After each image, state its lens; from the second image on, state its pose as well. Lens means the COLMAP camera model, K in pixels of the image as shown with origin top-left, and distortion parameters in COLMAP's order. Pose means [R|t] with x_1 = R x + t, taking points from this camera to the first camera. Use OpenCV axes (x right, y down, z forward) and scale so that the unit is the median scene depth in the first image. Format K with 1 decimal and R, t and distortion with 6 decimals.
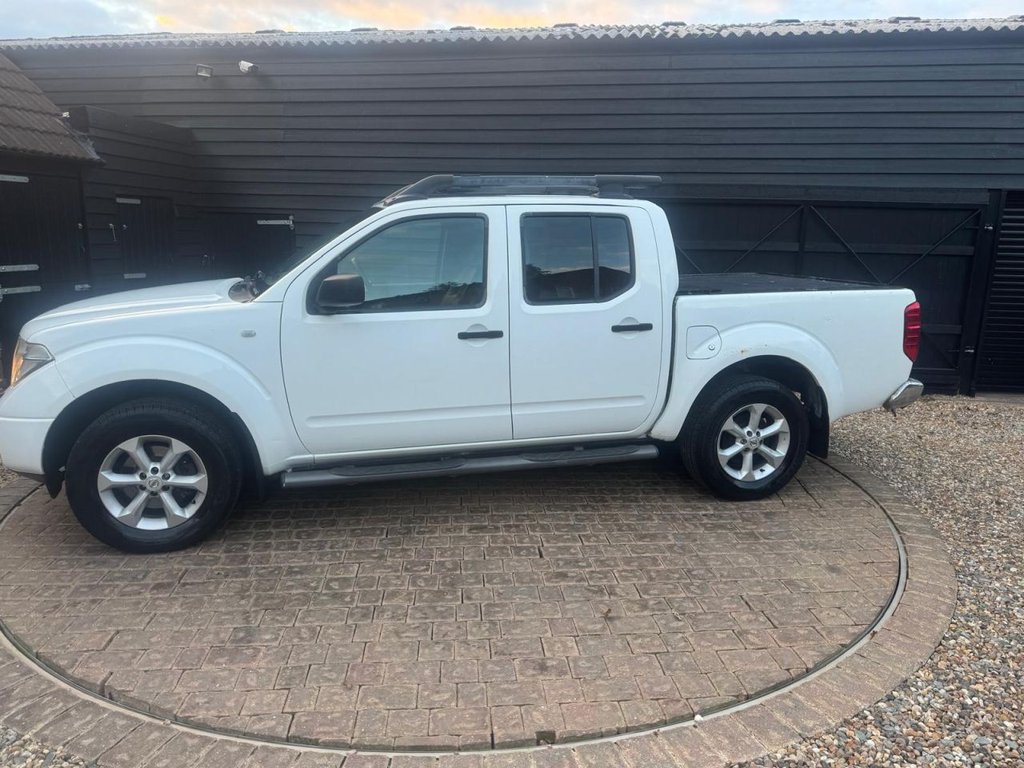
lens RADIAL K [[734.2, 0, 513.3], [0, 734.2, 383.1], [0, 0, 1]] dist [0.002449, -0.008034]
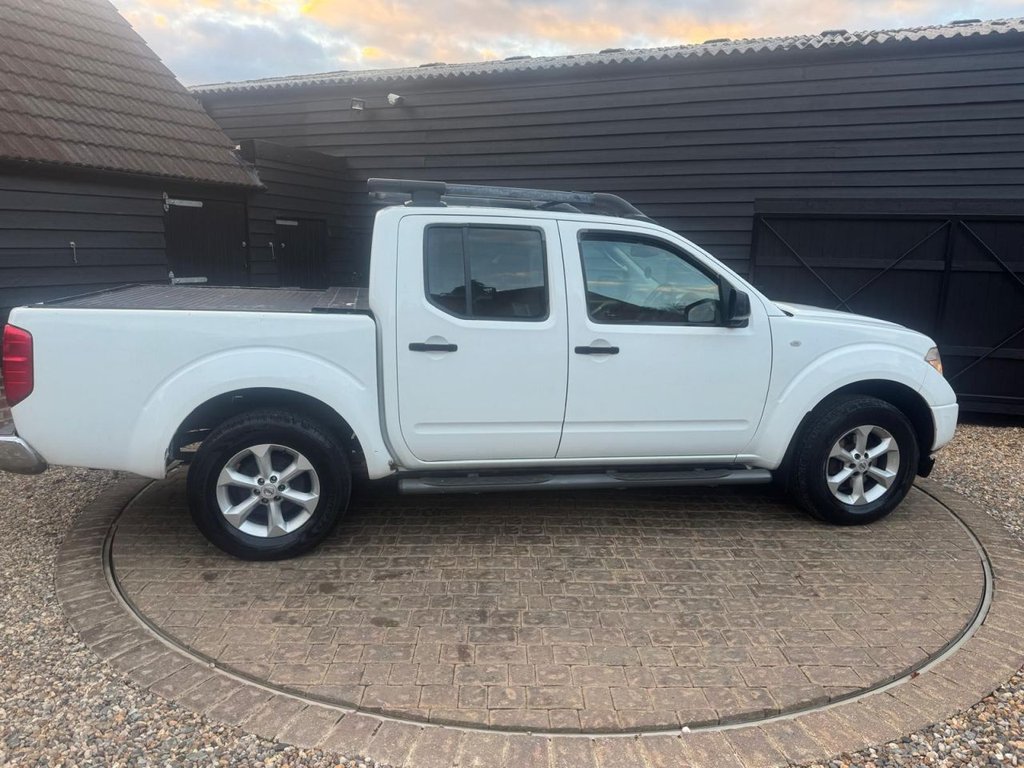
lens RADIAL K [[734.0, 0, 510.0], [0, 734.0, 384.4], [0, 0, 1]] dist [0.005896, -0.011775]
pose [[0.973707, 0.040233, -0.224225, 0.206158], [-0.045650, 0.998776, -0.019023, 0.016010], [0.223185, 0.028758, 0.974352, -0.036438]]
